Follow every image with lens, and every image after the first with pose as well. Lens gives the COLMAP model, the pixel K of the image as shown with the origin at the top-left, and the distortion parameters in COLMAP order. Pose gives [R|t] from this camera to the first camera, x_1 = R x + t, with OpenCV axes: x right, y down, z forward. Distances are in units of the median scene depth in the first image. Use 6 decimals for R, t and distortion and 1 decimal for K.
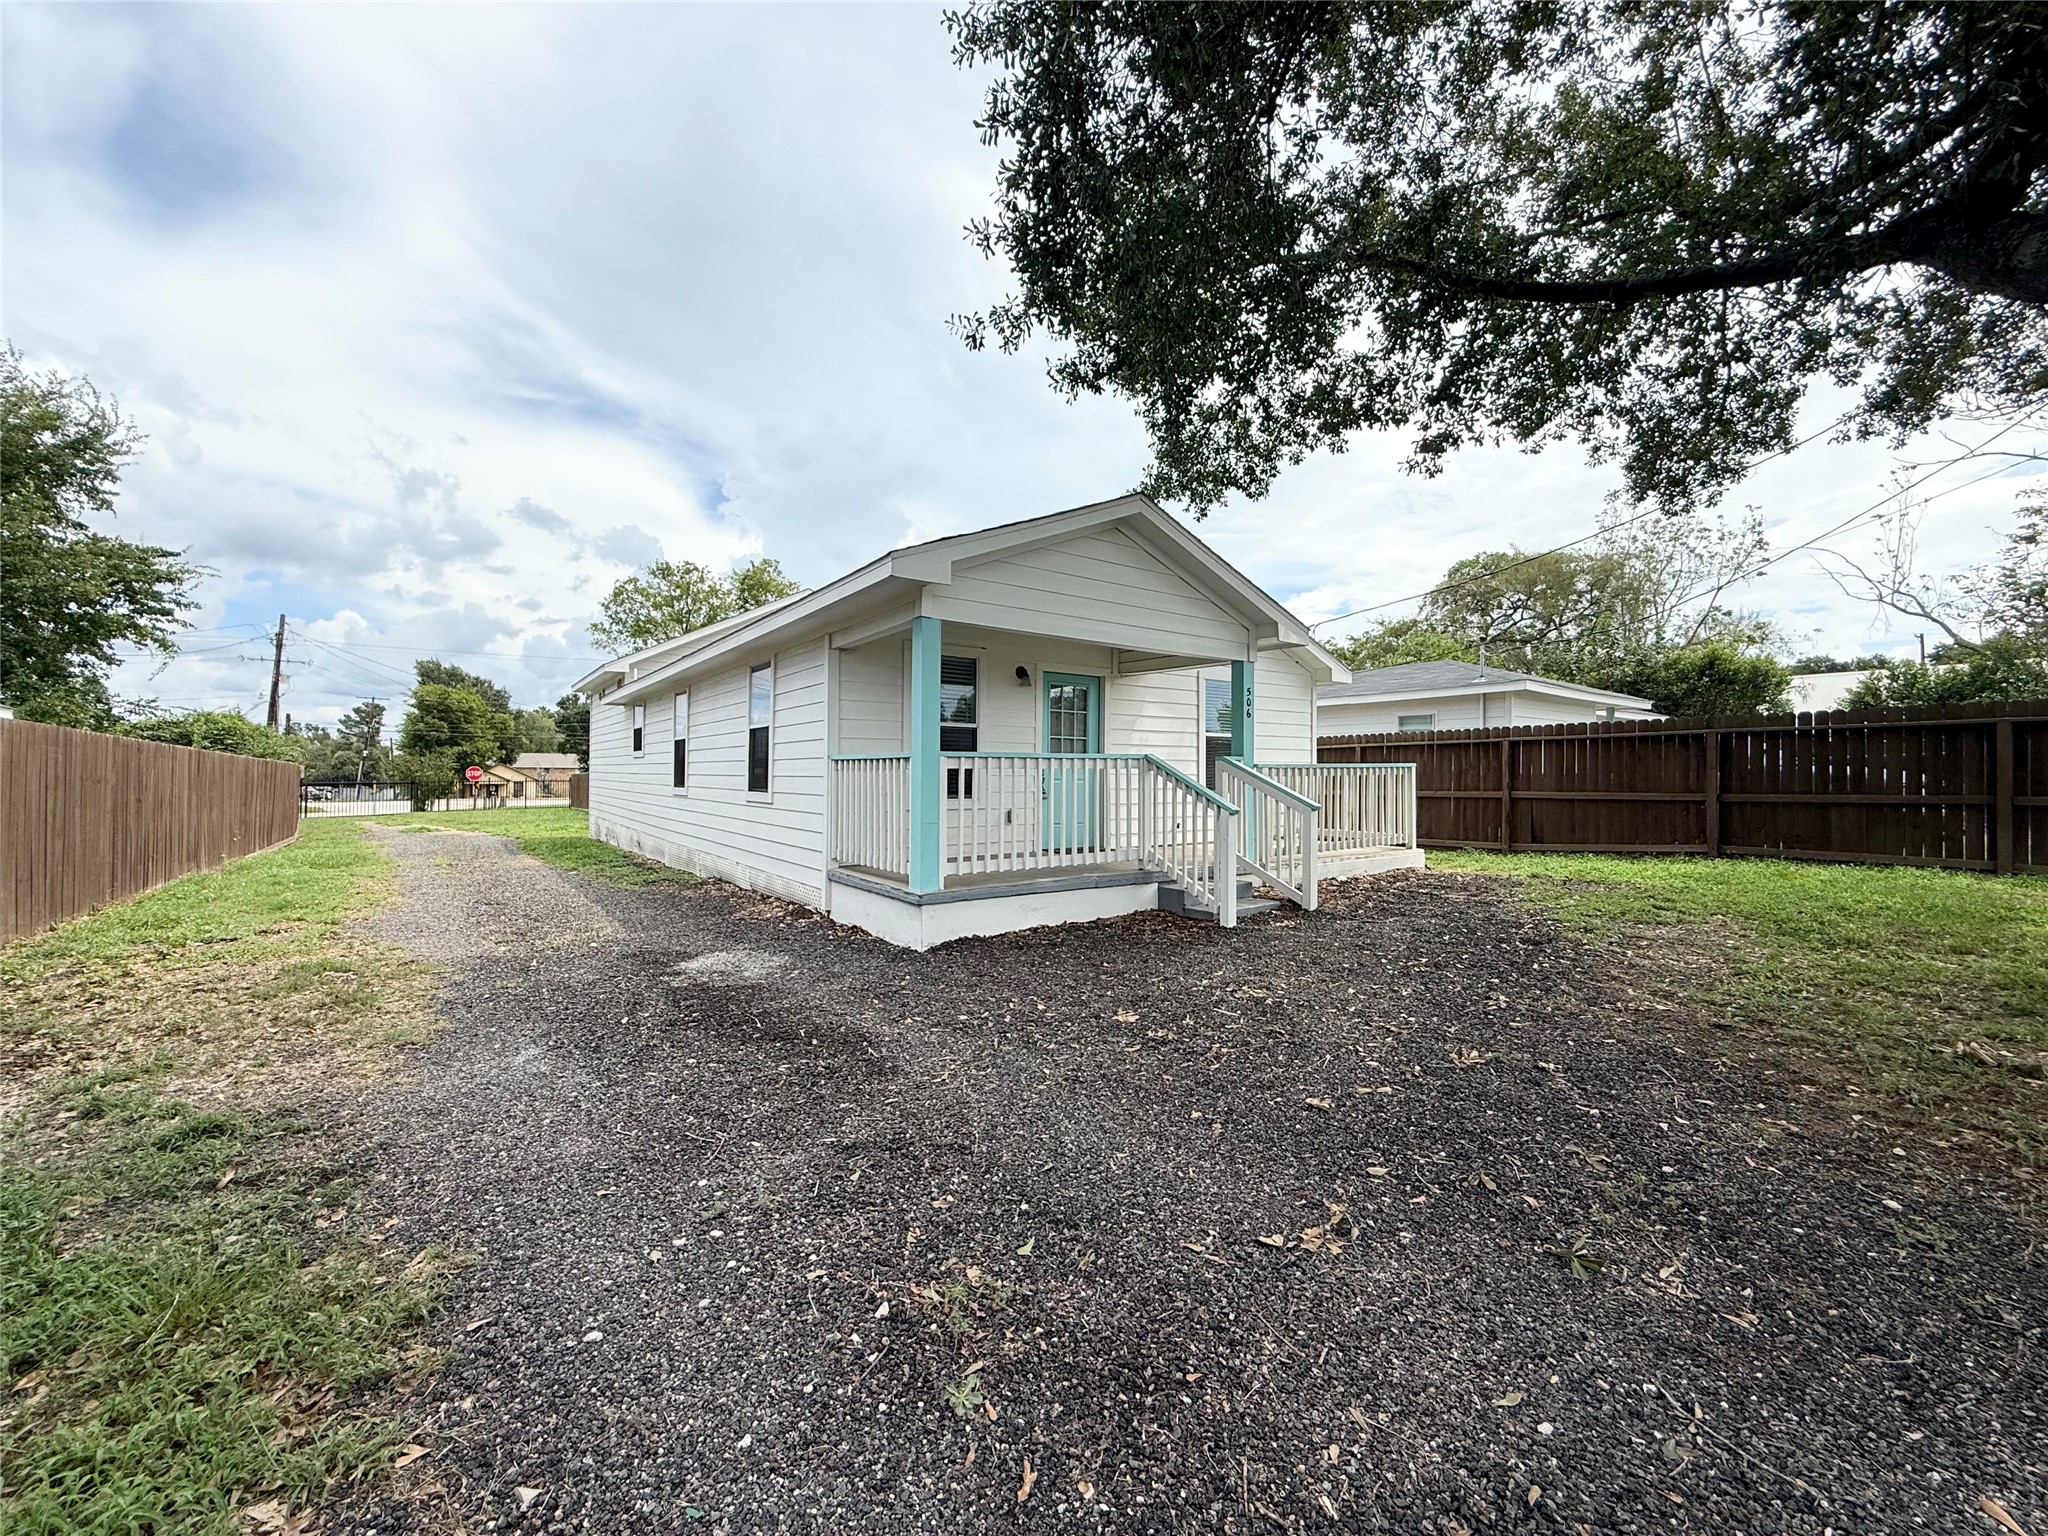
lens RADIAL K [[819.2, 0, 1025.4], [0, 819.2, 771.5], [0, 0, 1]] dist [-0.002392, 0.000467]
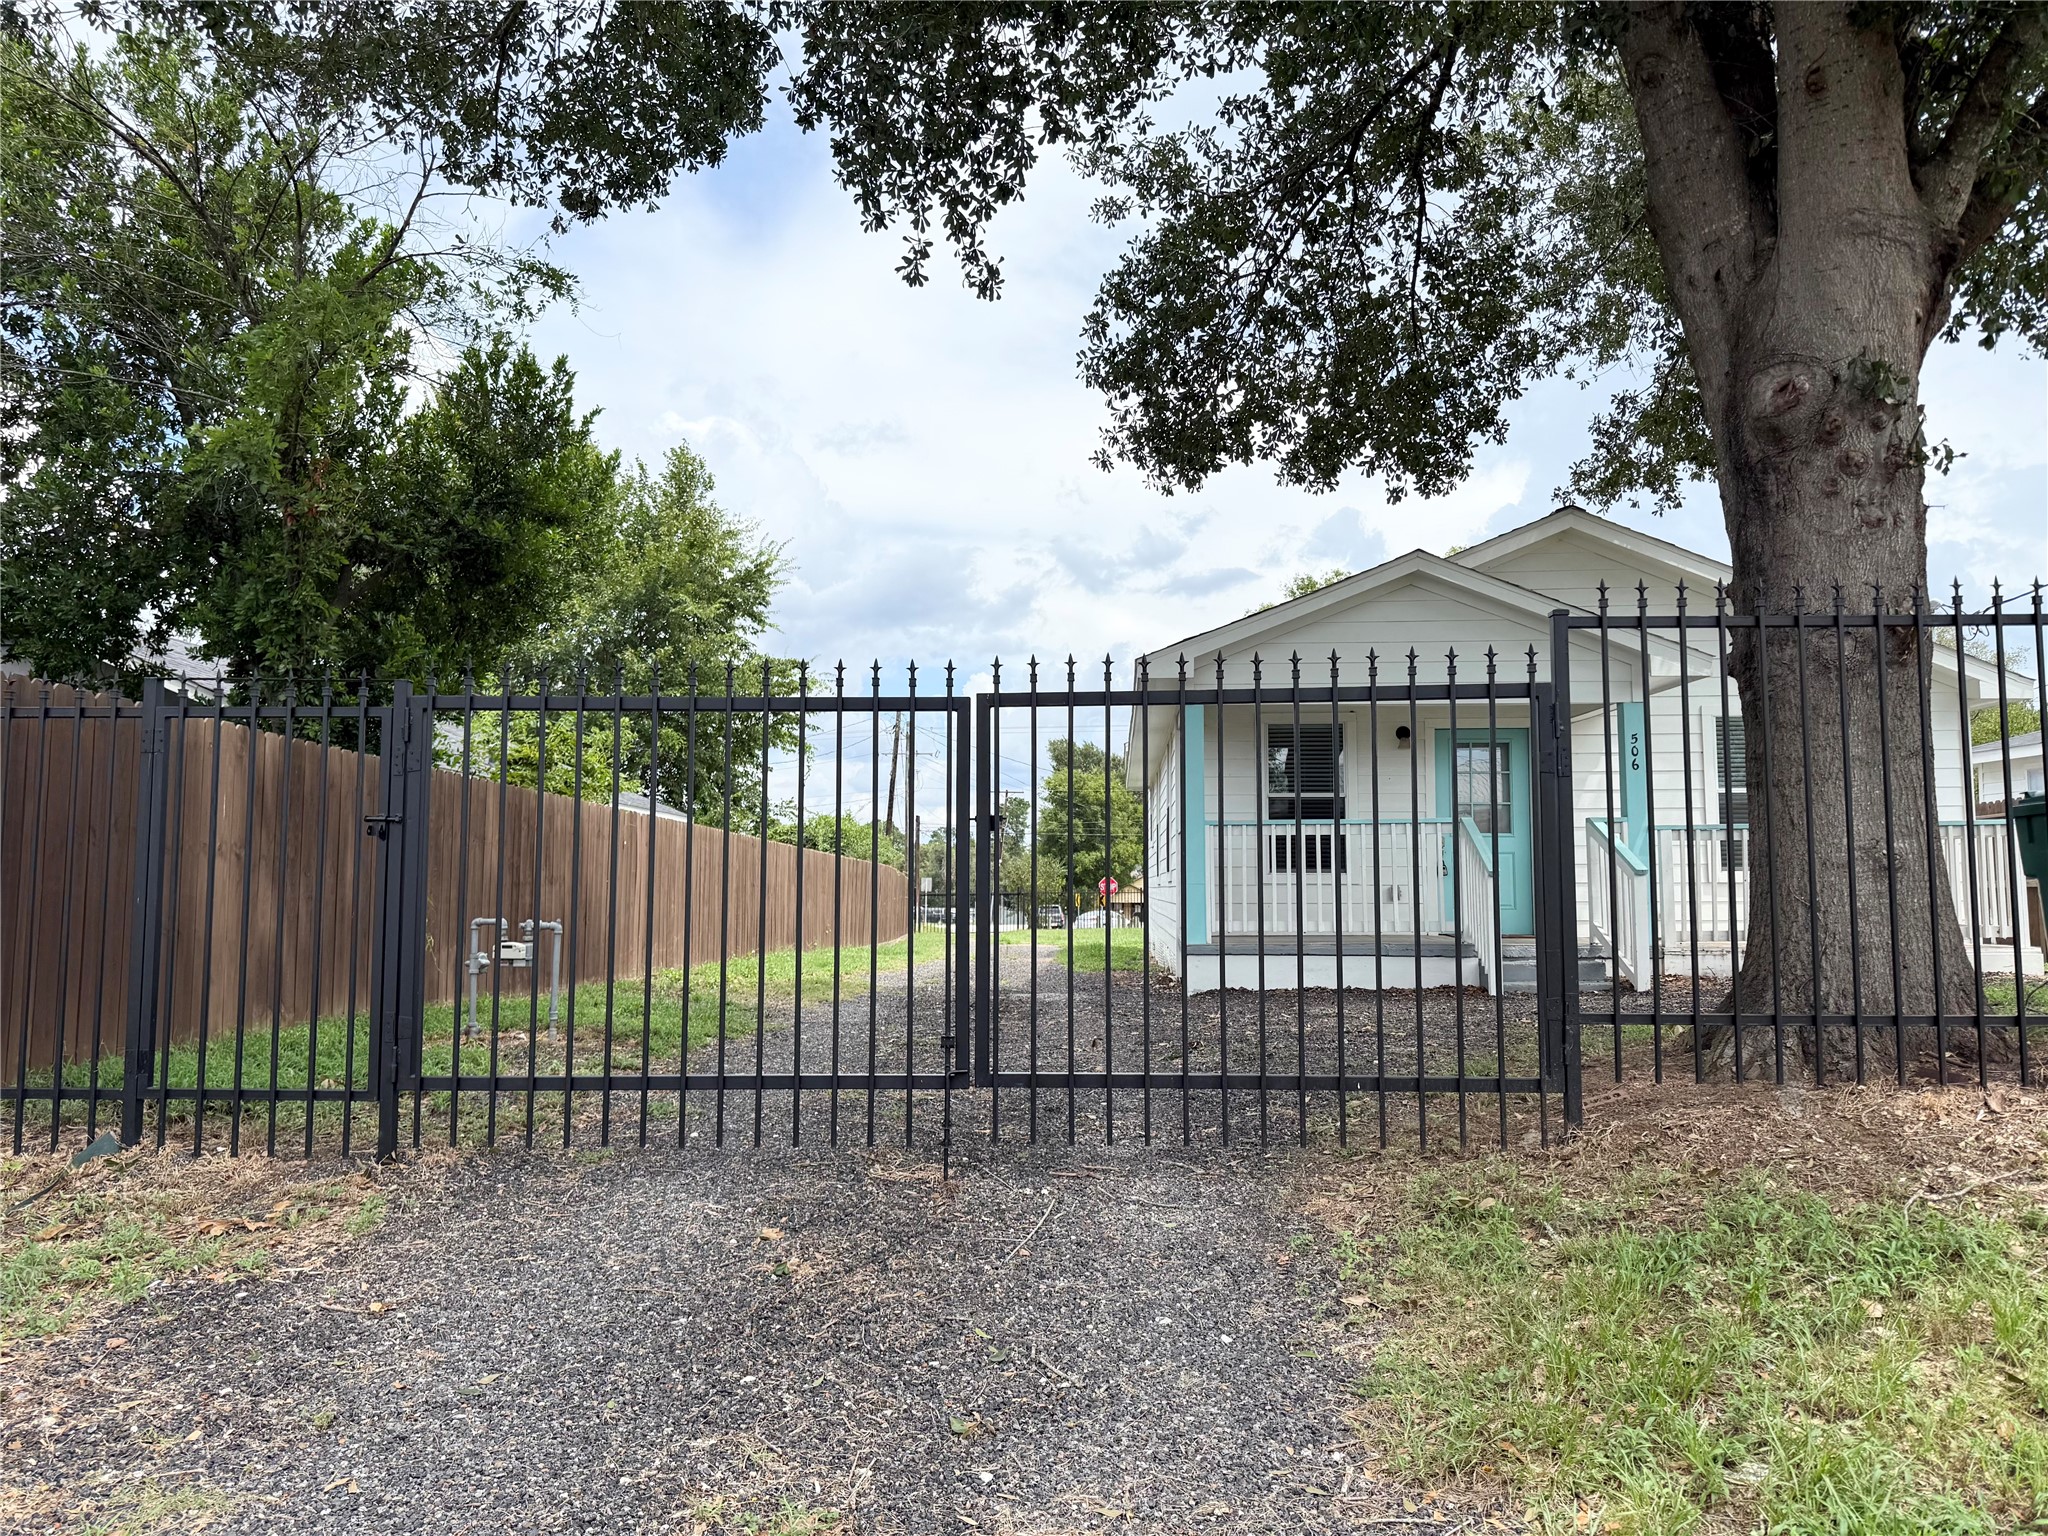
lens RADIAL K [[1414.6, 0, 1045.1], [0, 1414.6, 780.3], [0, 0, 1]] dist [0.052409, -0.060373]
pose [[0.789114, -0.053771, -0.611888, 0.116741], [0.007624, 0.996942, -0.077777, 0.008806], [0.614199, 0.056710, 0.787111, -0.084821]]
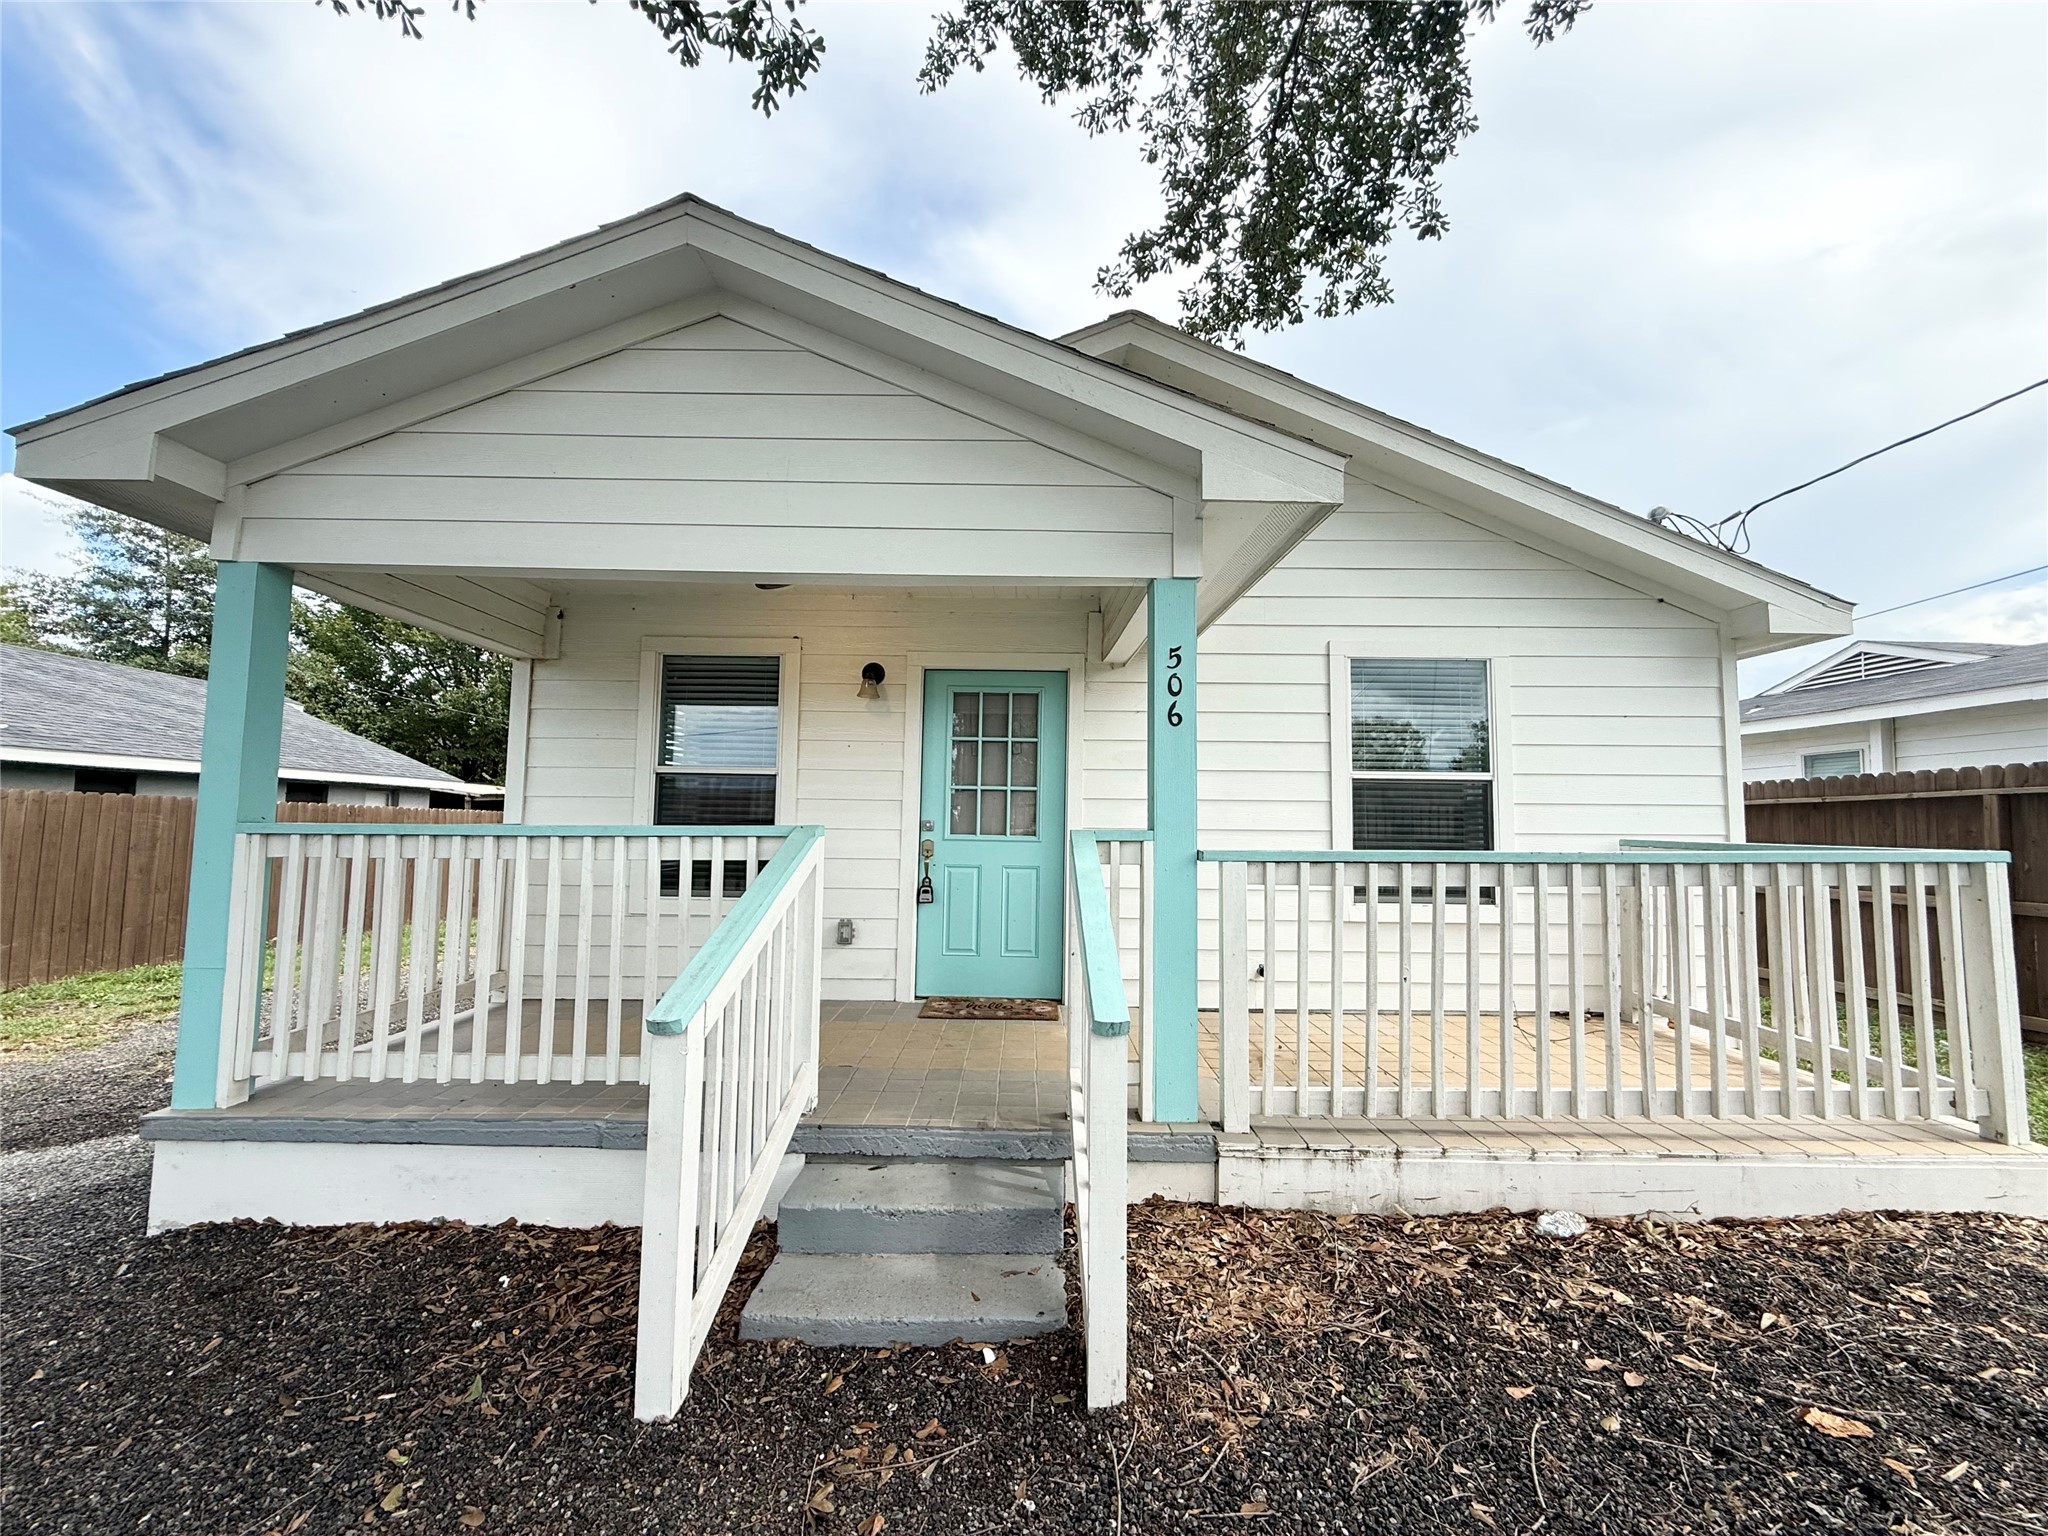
lens RADIAL K [[819.2, 0, 1025.4], [0, 819.2, 771.5], [0, 0, 1]] dist [-0.002392, 0.000467]
pose [[0.788306, -0.046020, -0.613560, 0.074457], [-0.004412, 0.996751, -0.080429, -0.002539], [0.615268, 0.066110, 0.785541, 0.113321]]
